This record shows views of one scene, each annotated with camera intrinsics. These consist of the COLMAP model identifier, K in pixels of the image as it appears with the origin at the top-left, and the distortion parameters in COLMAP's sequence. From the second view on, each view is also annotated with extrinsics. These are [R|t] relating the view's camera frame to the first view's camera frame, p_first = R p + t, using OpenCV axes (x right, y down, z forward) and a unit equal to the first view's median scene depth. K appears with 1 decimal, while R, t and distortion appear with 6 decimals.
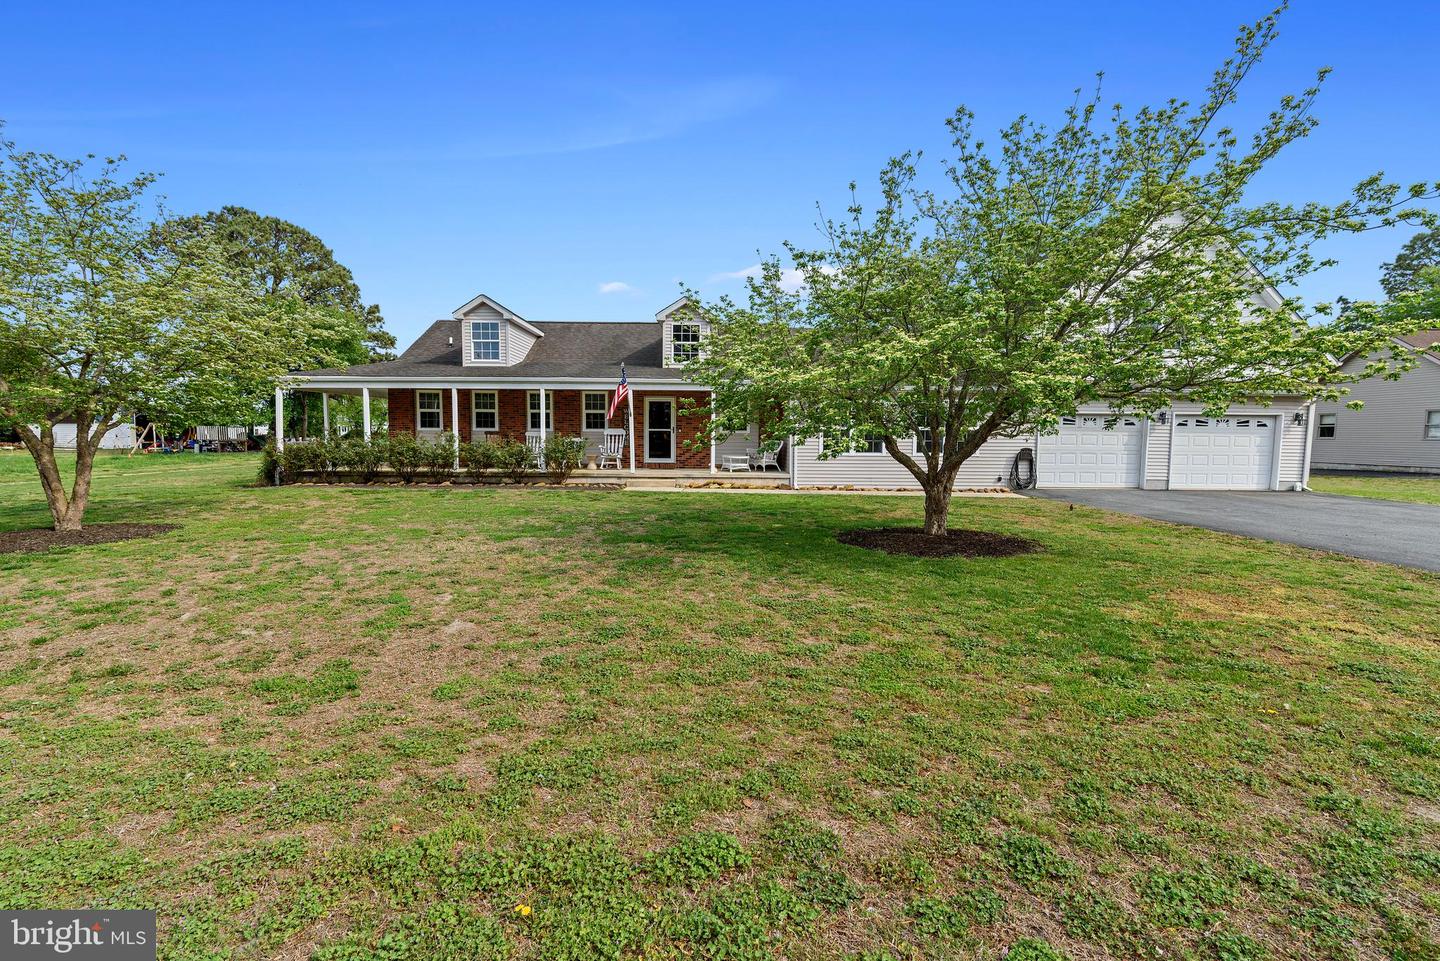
lens RADIAL K [[588.5, 0, 720.0], [0, 588.5, 480.5], [0, 0, 1]] dist [-0.030909, 0.000071]
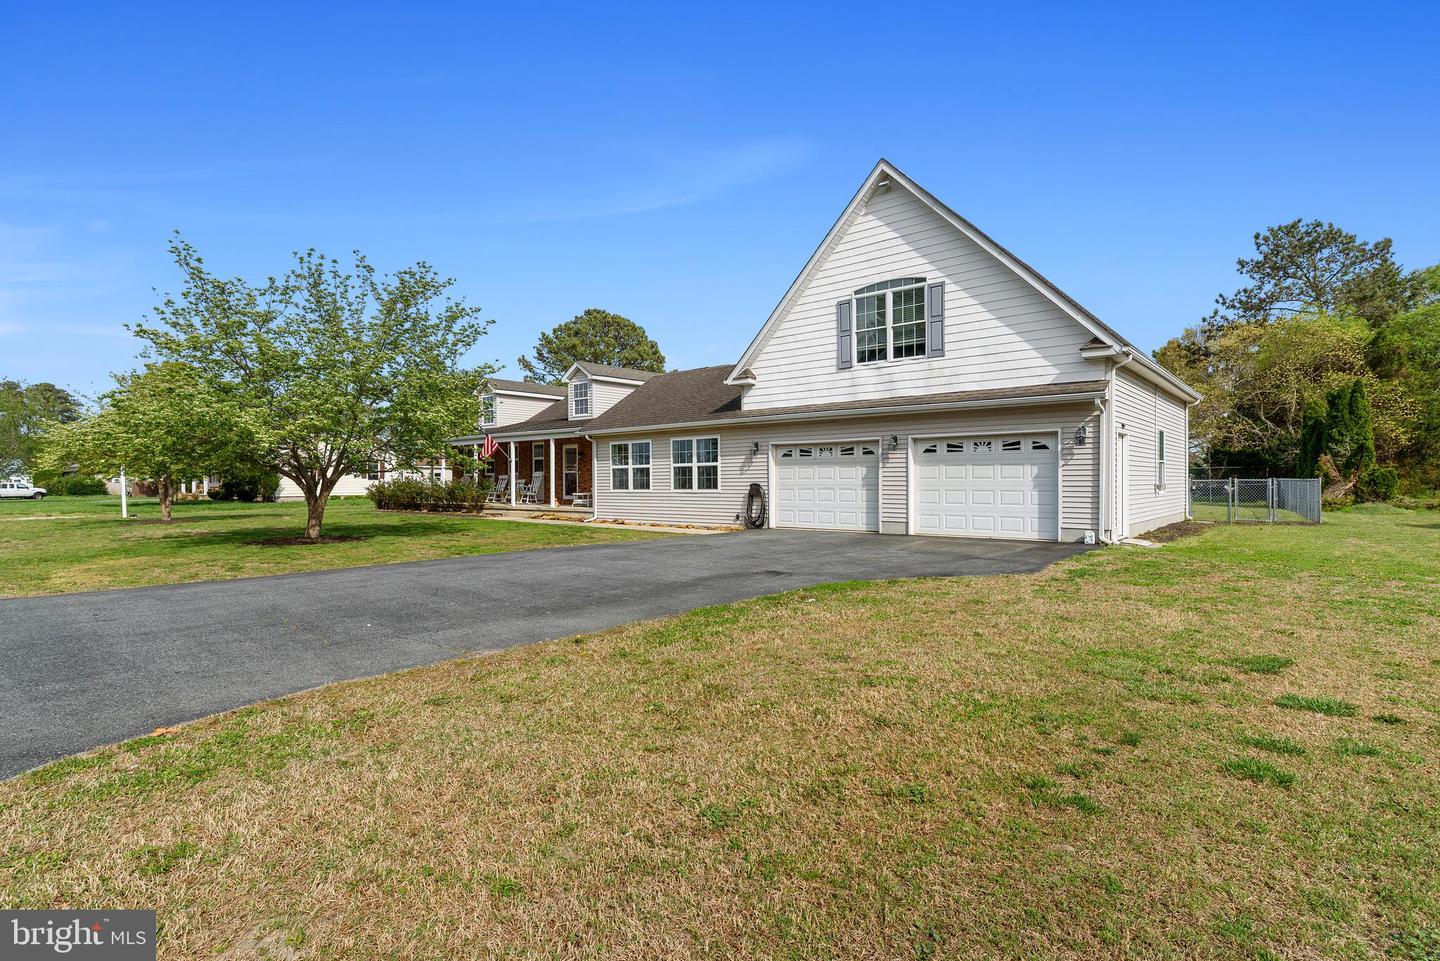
lens RADIAL K [[717.9, 0, 720.0], [0, 717.9, 480.5], [0, 0, 1]] dist [-0.000214, 0.000006]
pose [[0.764843, -0.012733, -0.644090, 1.201291], [-0.026228, 0.998360, -0.050883, -0.001562], [0.643682, 0.055811, 0.763255, 0.088447]]
